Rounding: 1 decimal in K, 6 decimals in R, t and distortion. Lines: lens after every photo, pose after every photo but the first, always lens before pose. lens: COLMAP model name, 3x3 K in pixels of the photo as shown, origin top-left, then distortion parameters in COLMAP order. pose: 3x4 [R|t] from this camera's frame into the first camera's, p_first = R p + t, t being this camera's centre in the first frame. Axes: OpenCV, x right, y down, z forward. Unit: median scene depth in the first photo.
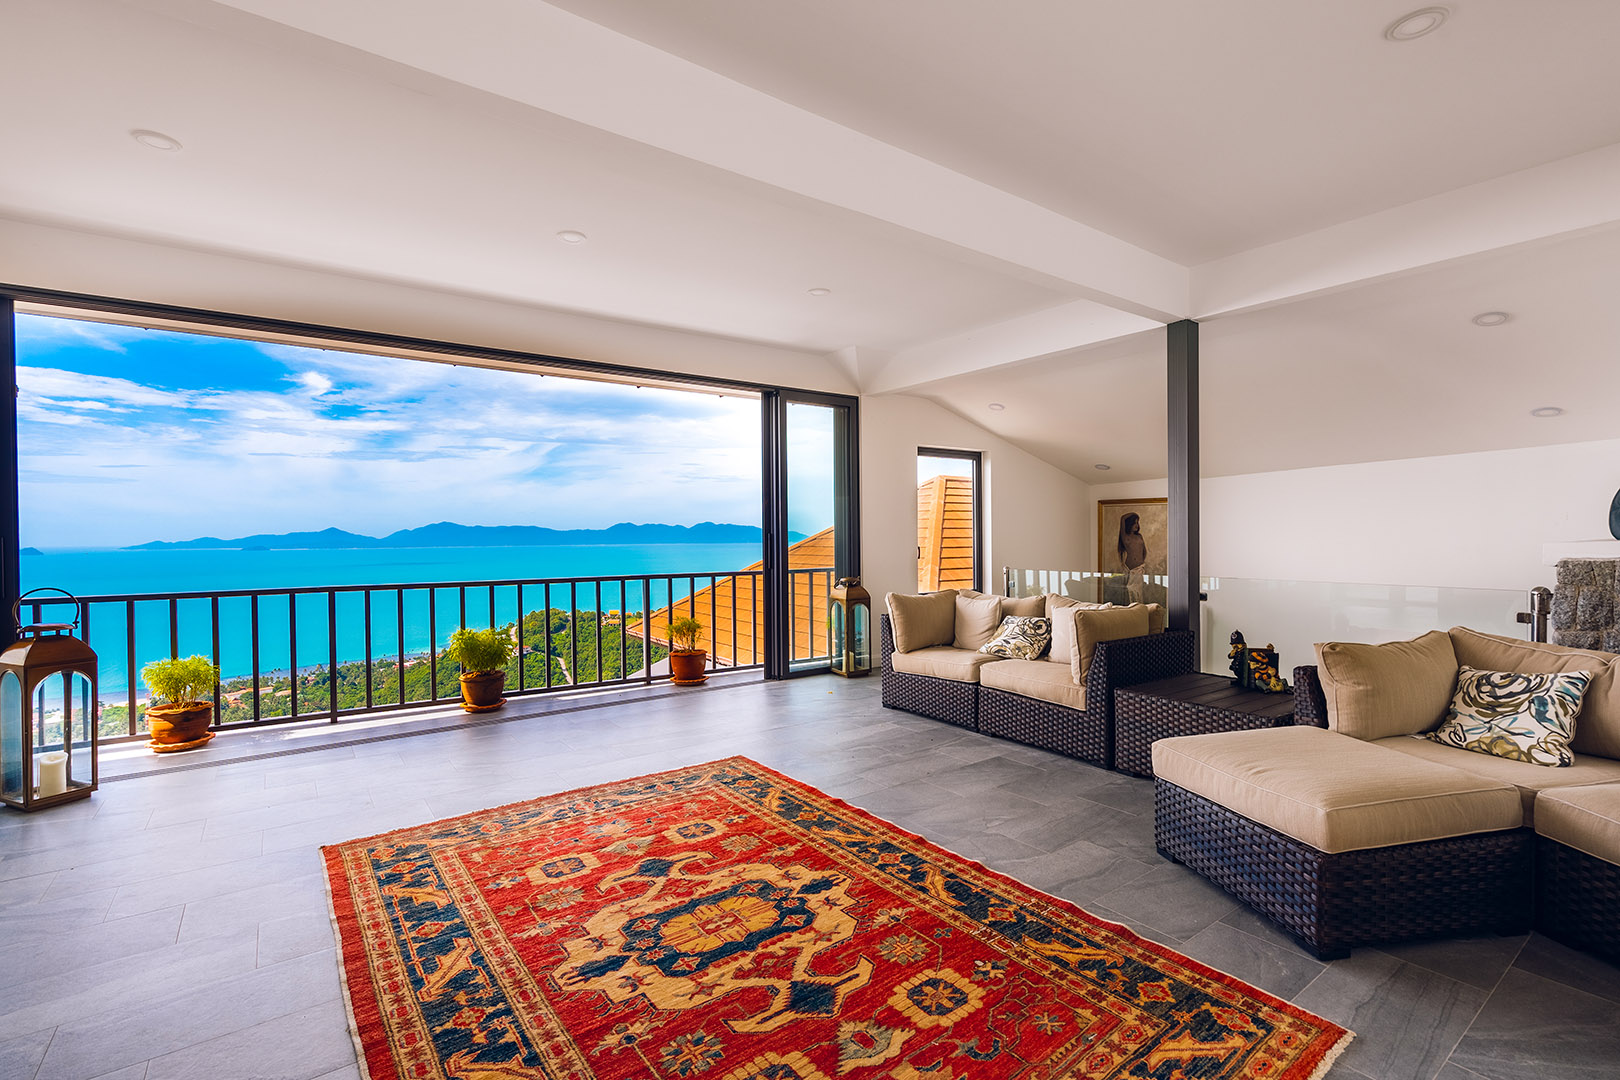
lens RADIAL K [[734.7, 0, 808.0], [0, 734.7, 546.3], [0, 0, 1]] dist [-0.010061, 0.001845]
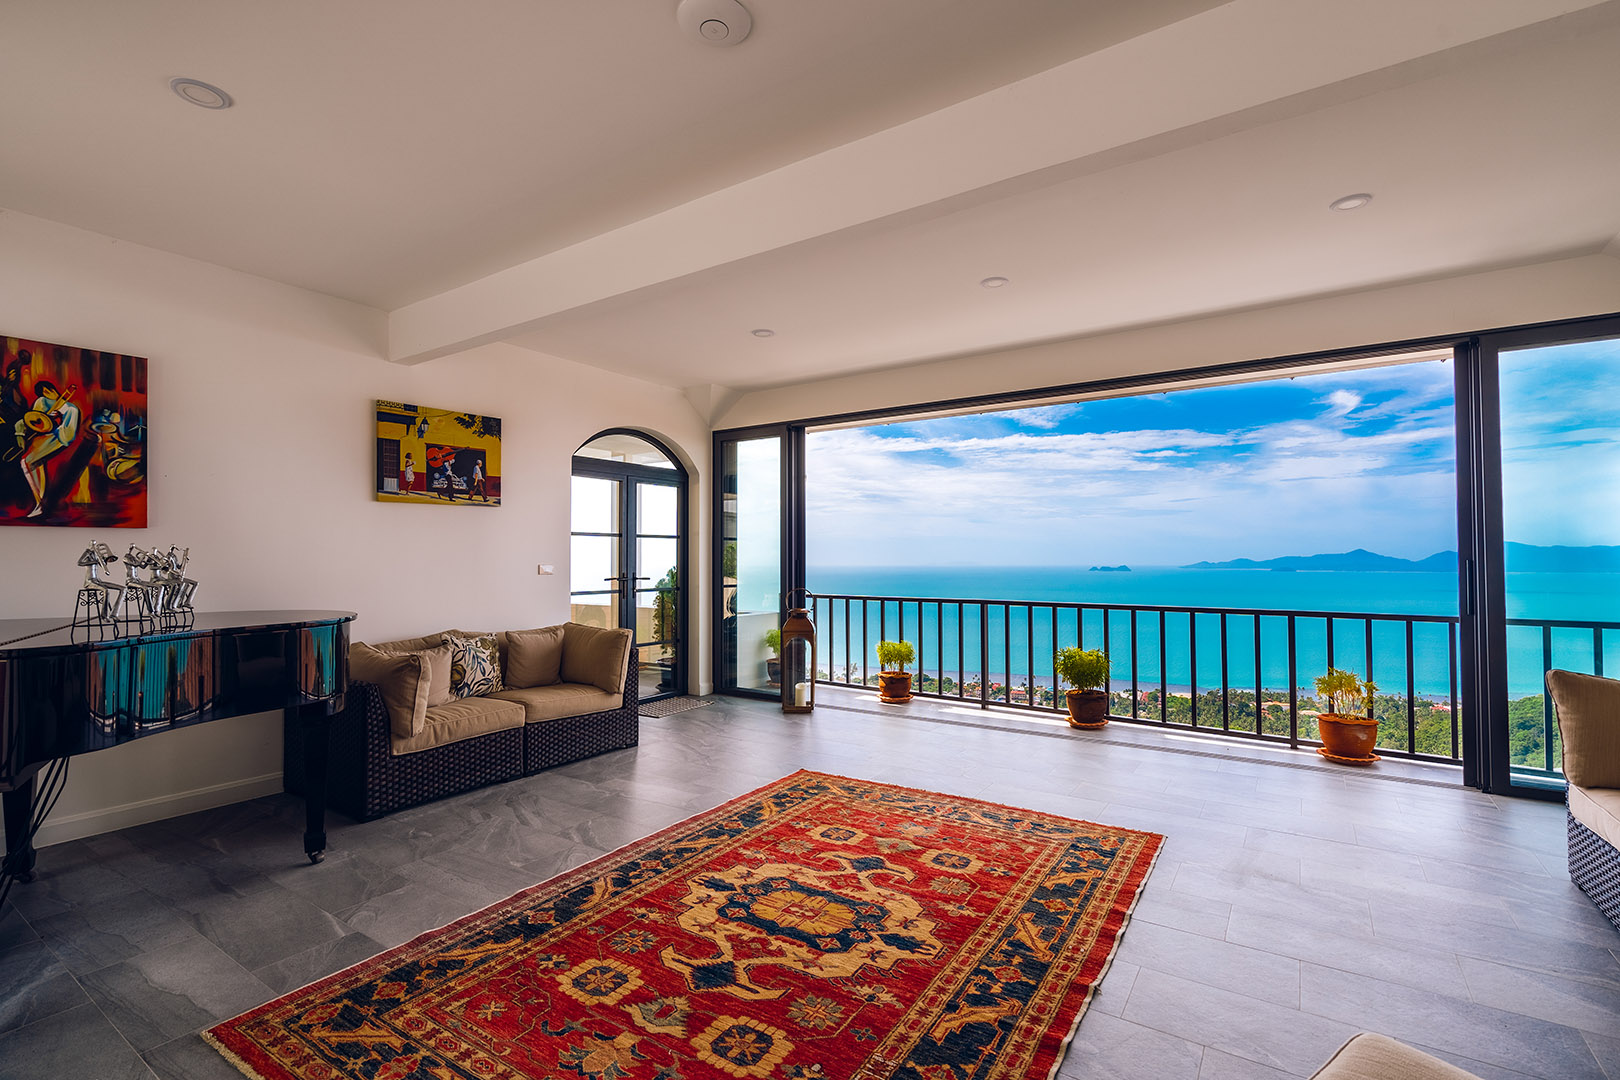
lens RADIAL K [[734.7, 0, 808.6], [0, 734.7, 536.3], [0, 0, 1]] dist [-0.010061, 0.001845]
pose [[0.336295, -0.023308, -0.941468, 0.762935], [-0.017870, 0.999356, -0.031125, -0.015556], [0.941587, 0.027291, 0.335662, 0.503312]]
